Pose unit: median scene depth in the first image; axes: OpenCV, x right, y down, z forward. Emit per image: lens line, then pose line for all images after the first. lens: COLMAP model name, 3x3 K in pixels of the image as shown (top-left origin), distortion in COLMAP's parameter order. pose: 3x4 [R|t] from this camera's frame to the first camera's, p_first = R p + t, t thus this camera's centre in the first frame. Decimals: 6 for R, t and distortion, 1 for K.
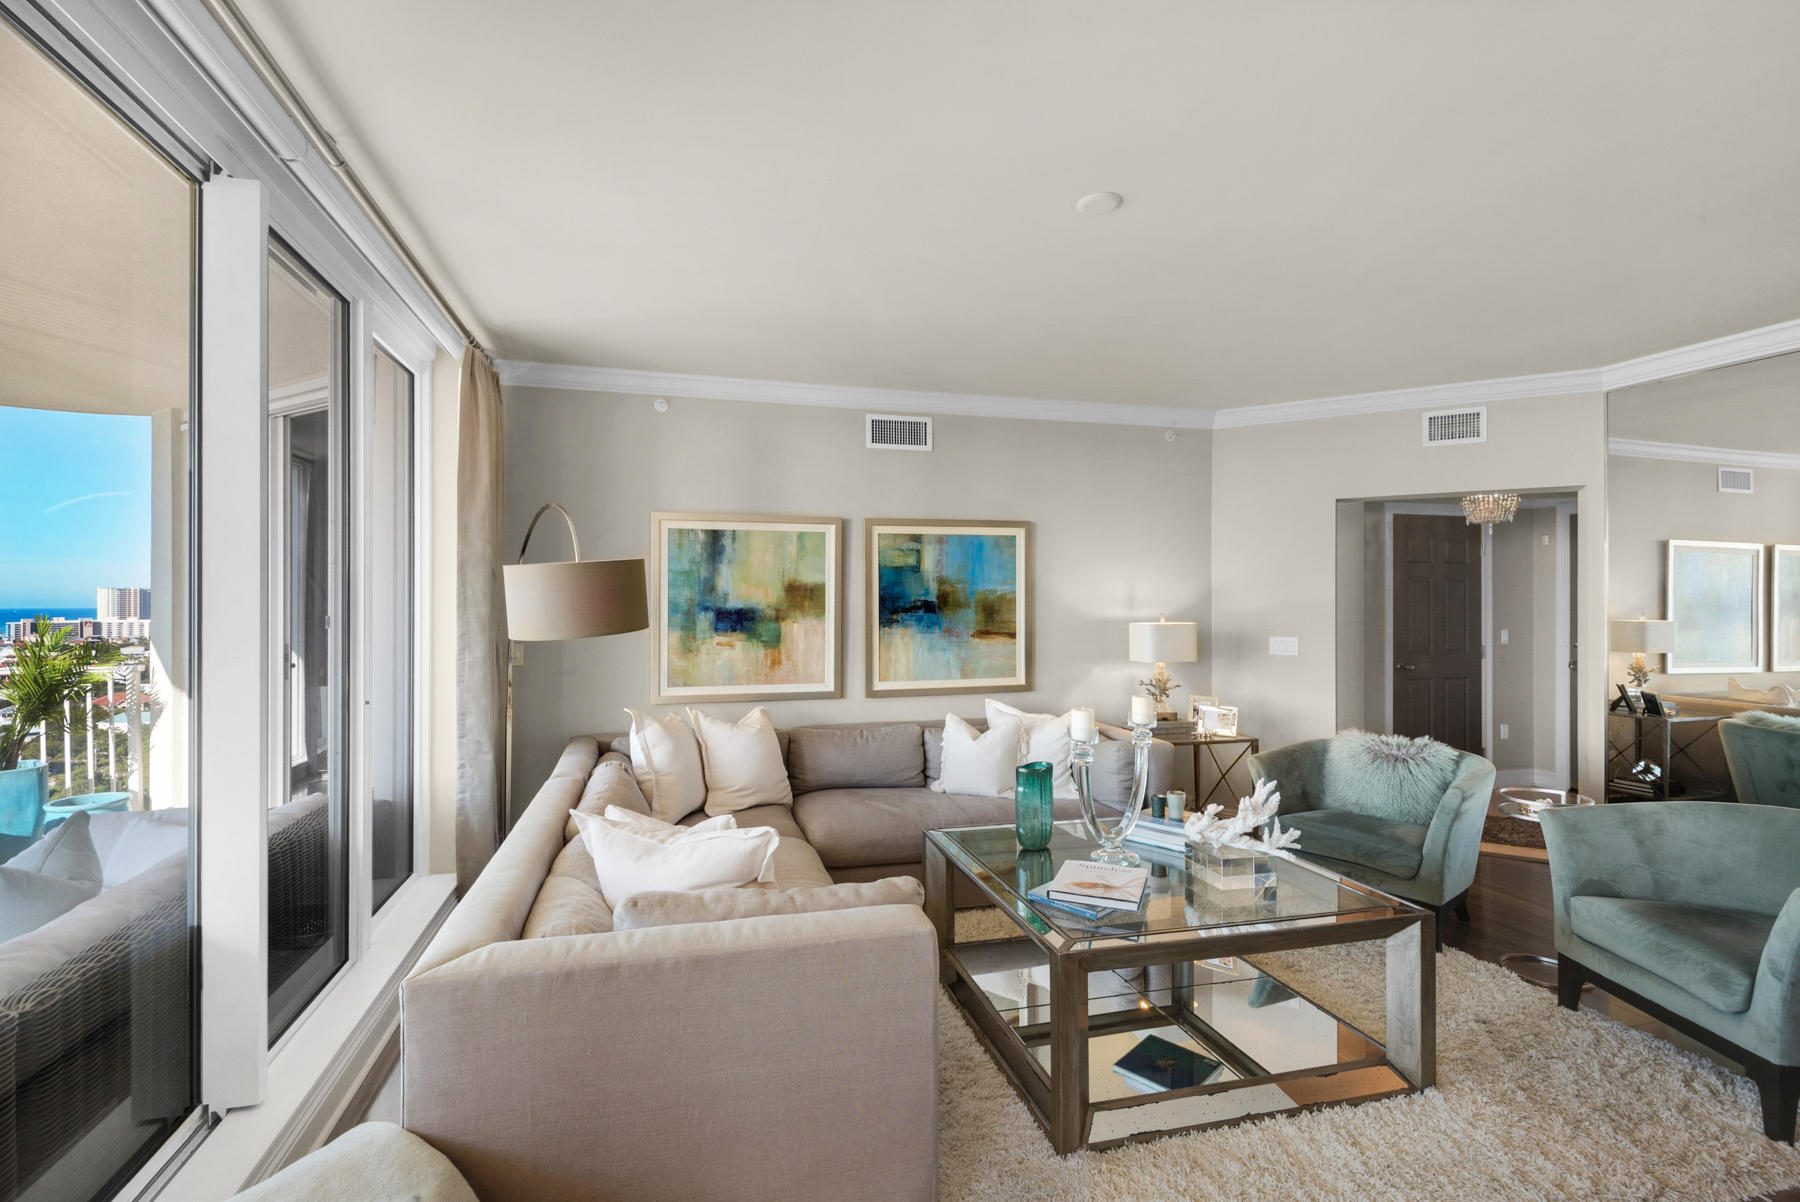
lens RADIAL K [[816.9, 0, 897.6], [0, 816.9, 600.8], [0, 0, 1]] dist [0.021579, -0.011985]
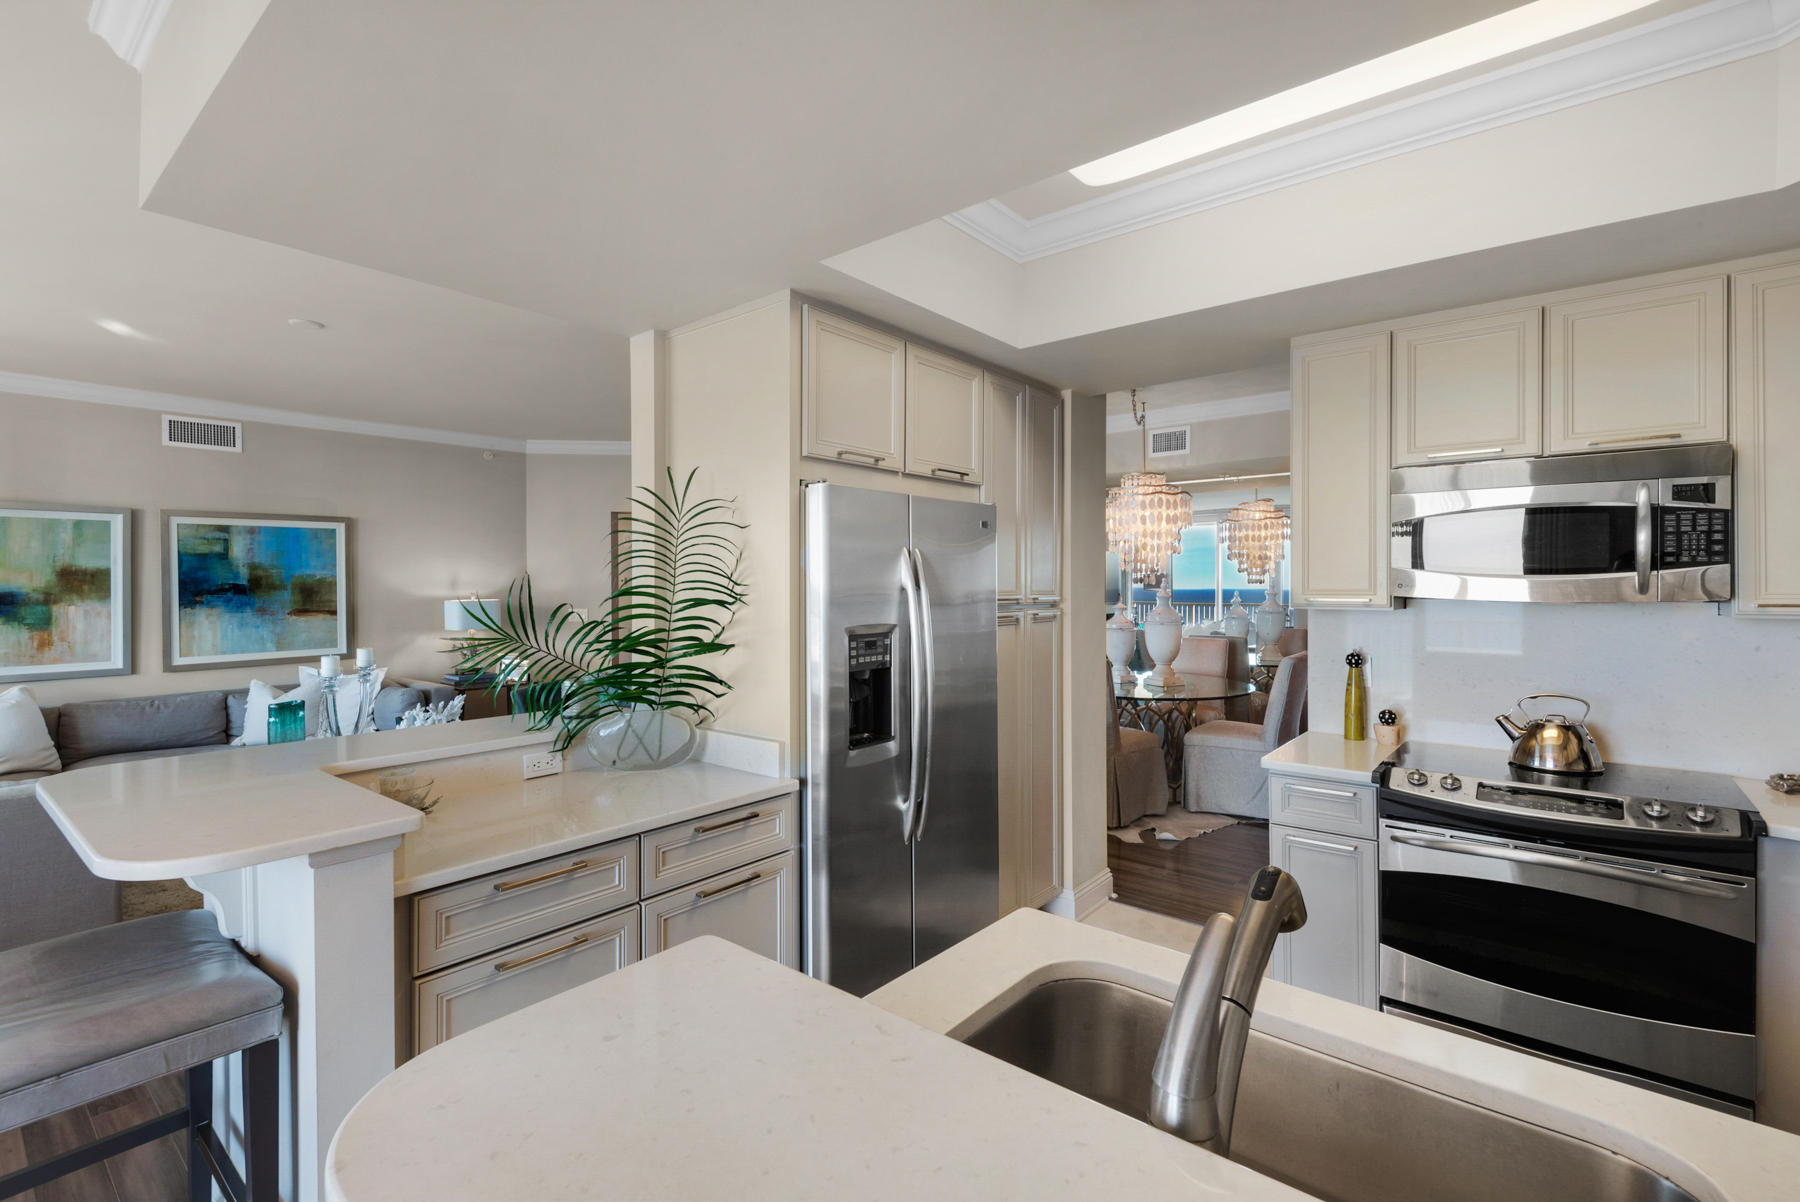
lens RADIAL K [[816.9, 0, 917.2], [0, 816.9, 583.5], [0, 0, 1]] dist [0.021579, -0.011985]
pose [[0.816749, -0.005503, 0.576967, 0.153311], [0.004539, 0.999985, 0.003113, -0.000179], [-0.576975, 0.000076, 0.816762, -0.504678]]
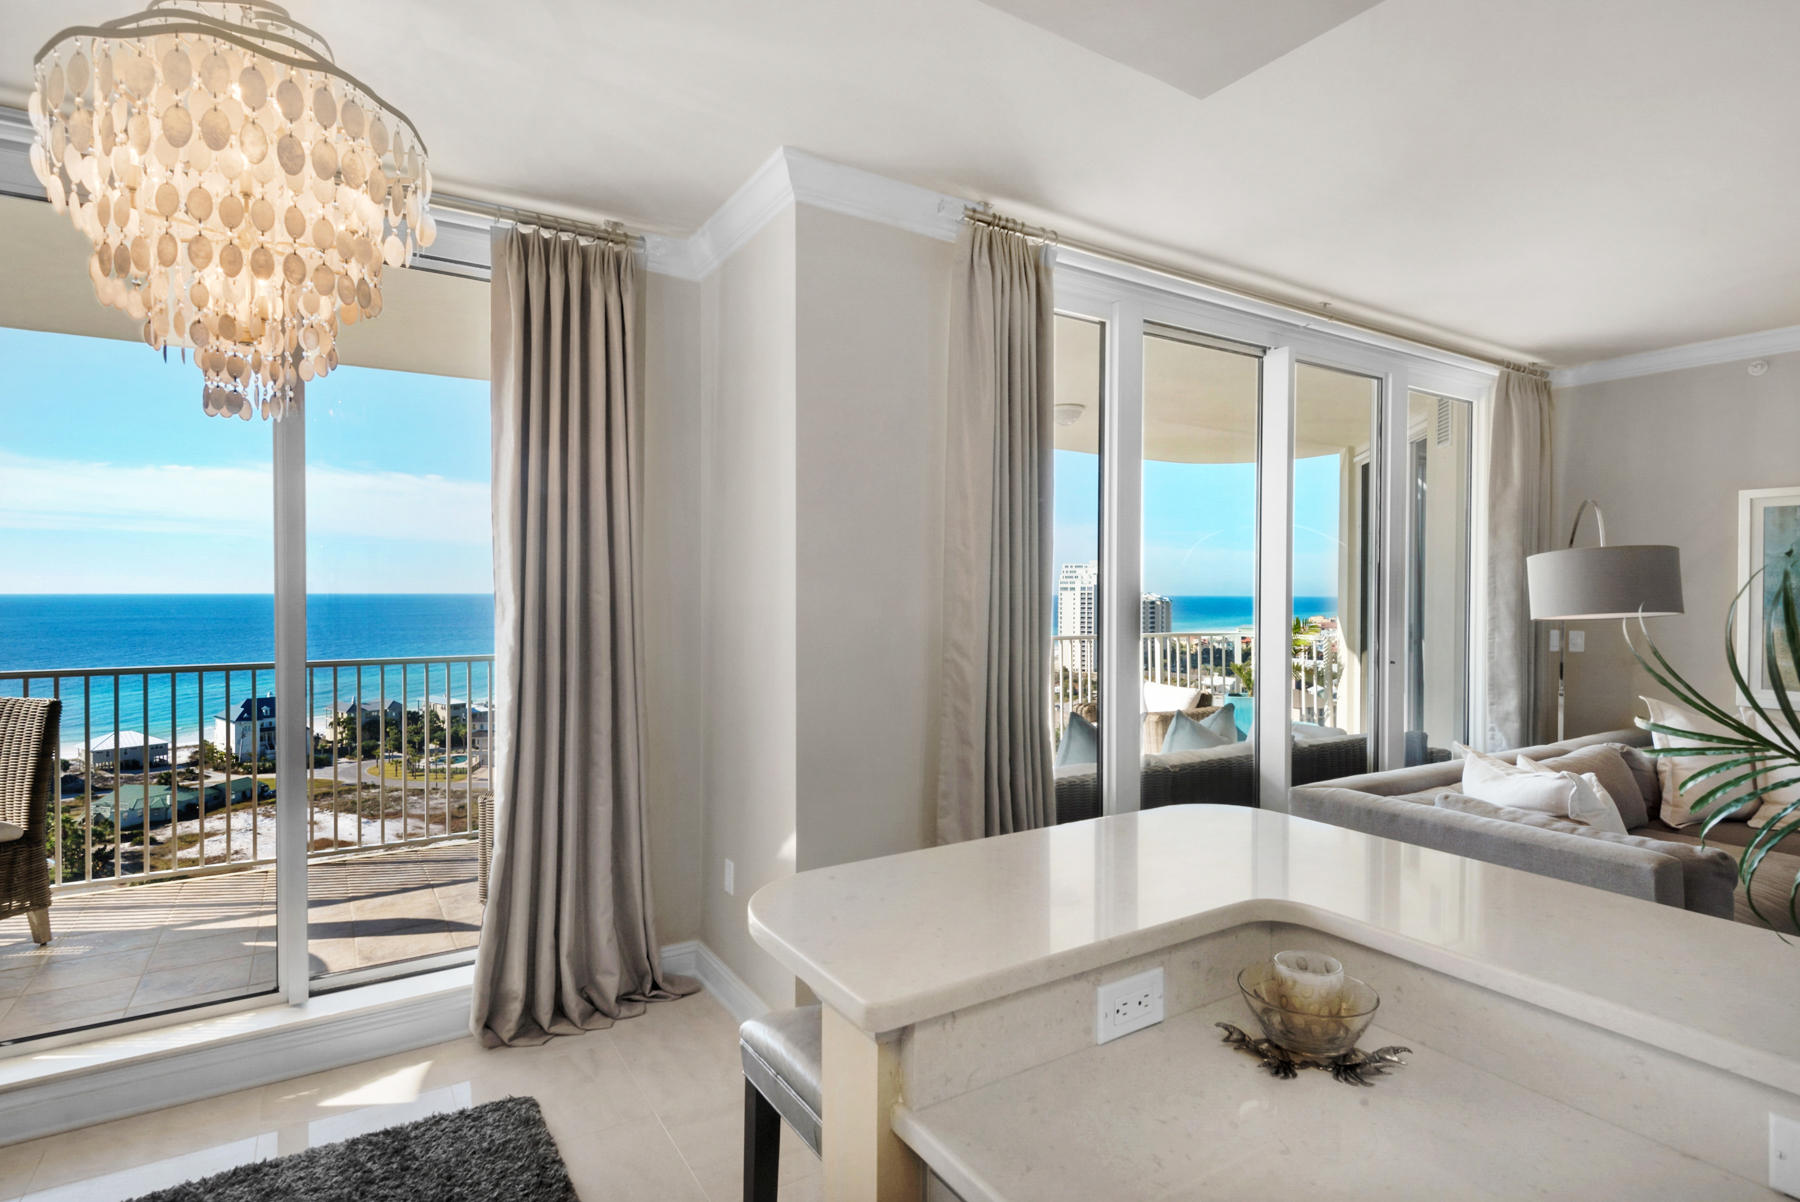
lens RADIAL K [[884.1, 0, 889.2], [0, 884.1, 605.3], [0, 0, 1]] dist [0.035395, -0.016423]
pose [[0.287863, 0.016944, -0.957522, 0.355279], [-0.001779, 0.999851, 0.017158, 0.000698], [0.957670, -0.003236, 0.287850, -0.163098]]
